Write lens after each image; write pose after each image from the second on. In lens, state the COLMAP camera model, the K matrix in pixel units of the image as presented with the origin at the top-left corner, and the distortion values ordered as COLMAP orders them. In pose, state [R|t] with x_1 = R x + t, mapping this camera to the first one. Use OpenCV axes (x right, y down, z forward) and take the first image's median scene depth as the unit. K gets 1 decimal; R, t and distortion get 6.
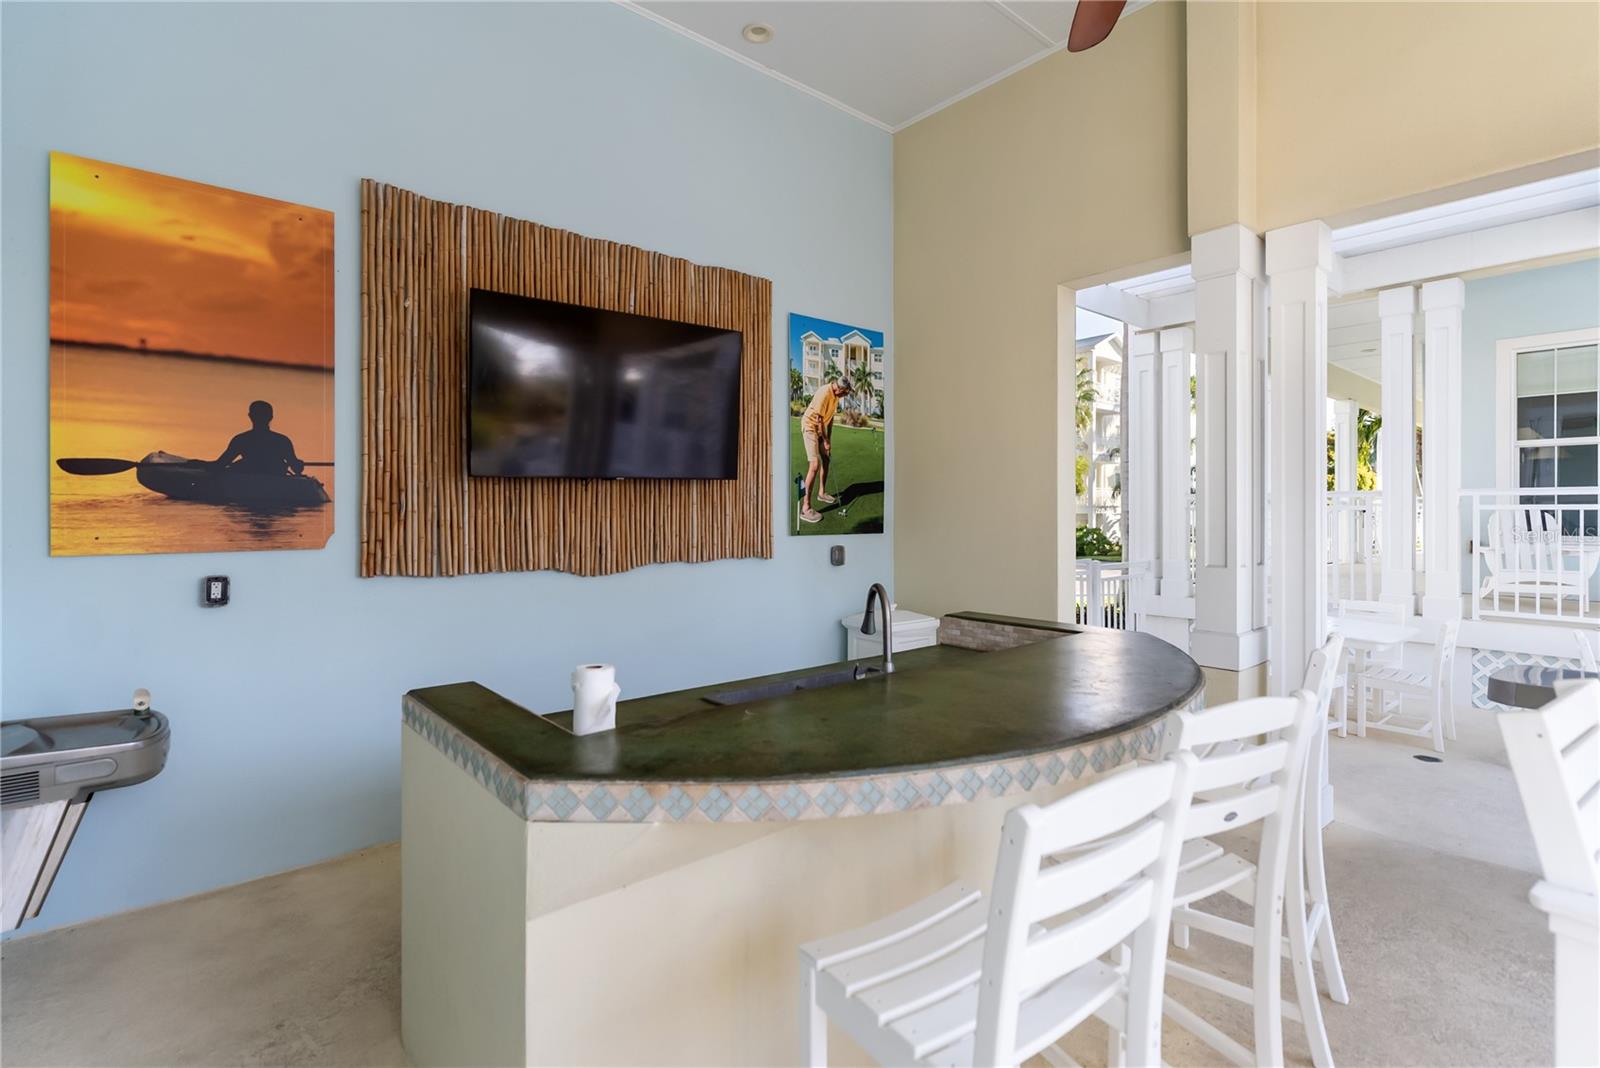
lens RADIAL K [[735.3, 0, 801.4], [0, 735.3, 499.9], [0, 0, 1]] dist [-0.002397, 0.000872]
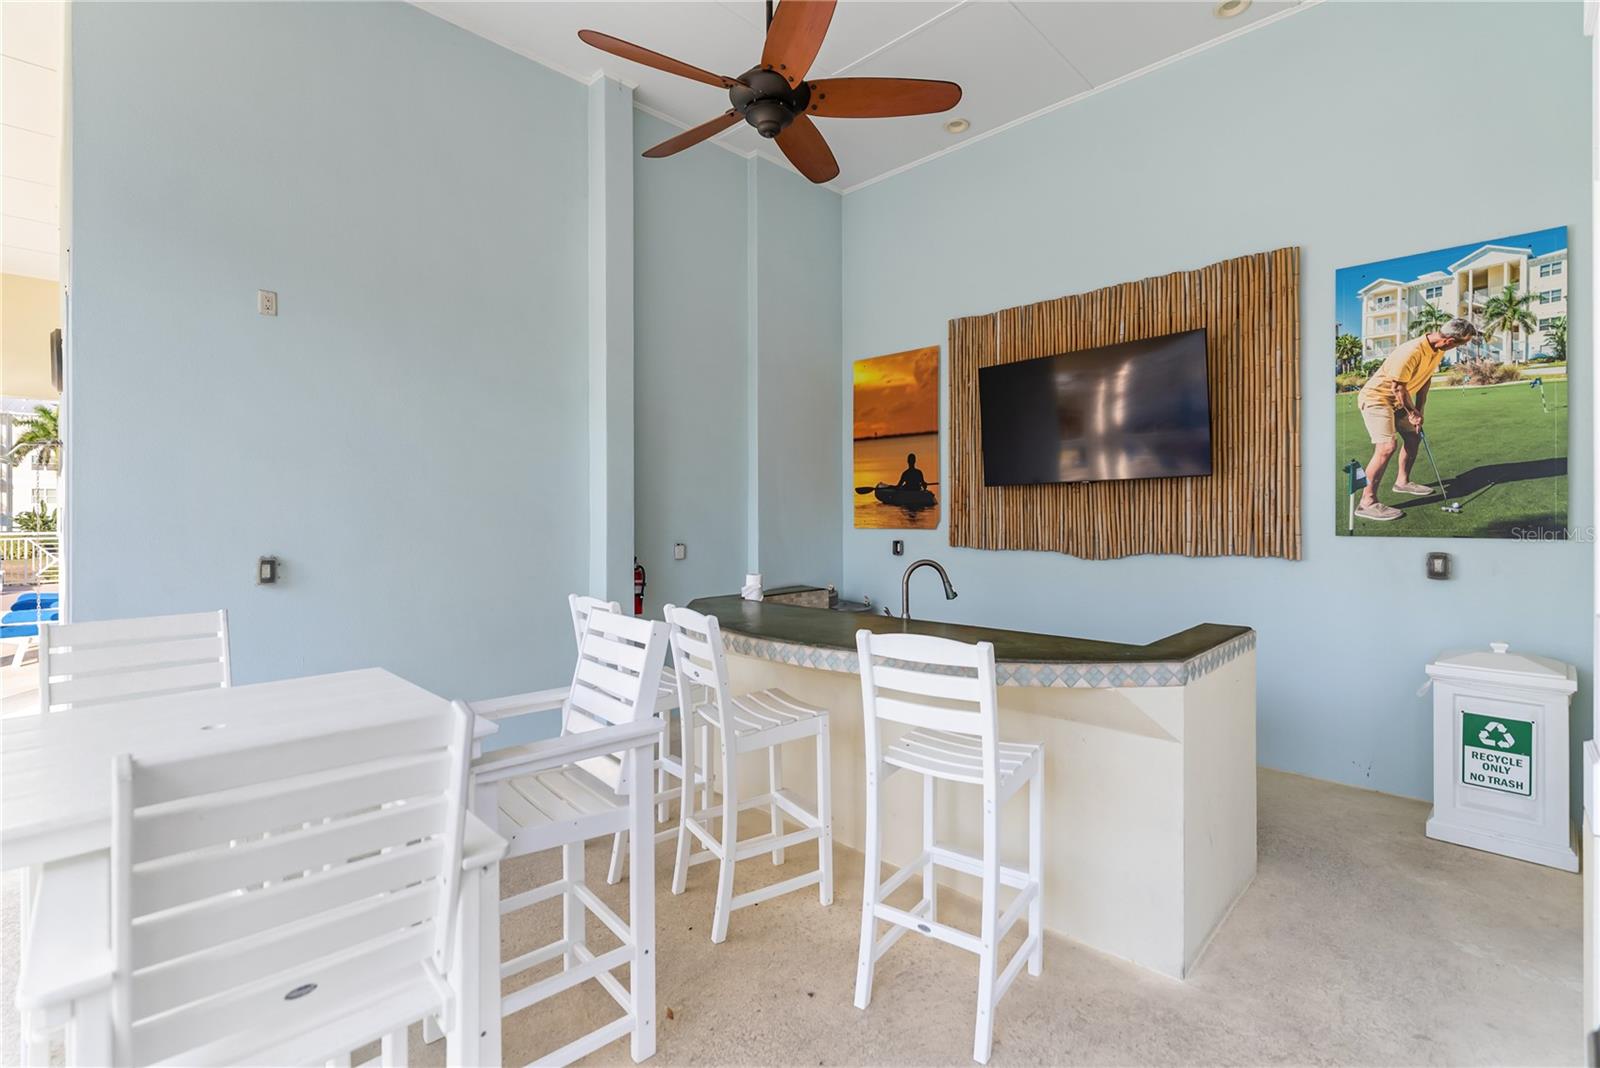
lens RADIAL K [[735.3, 0, 801.4], [0, 735.3, 499.9], [0, 0, 1]] dist [-0.002397, 0.000872]
pose [[0.111821, -0.015368, -0.993609, 0.737991], [0.020727, 0.999699, -0.013130, 0.006089], [0.993512, -0.019126, 0.112106, 0.292626]]
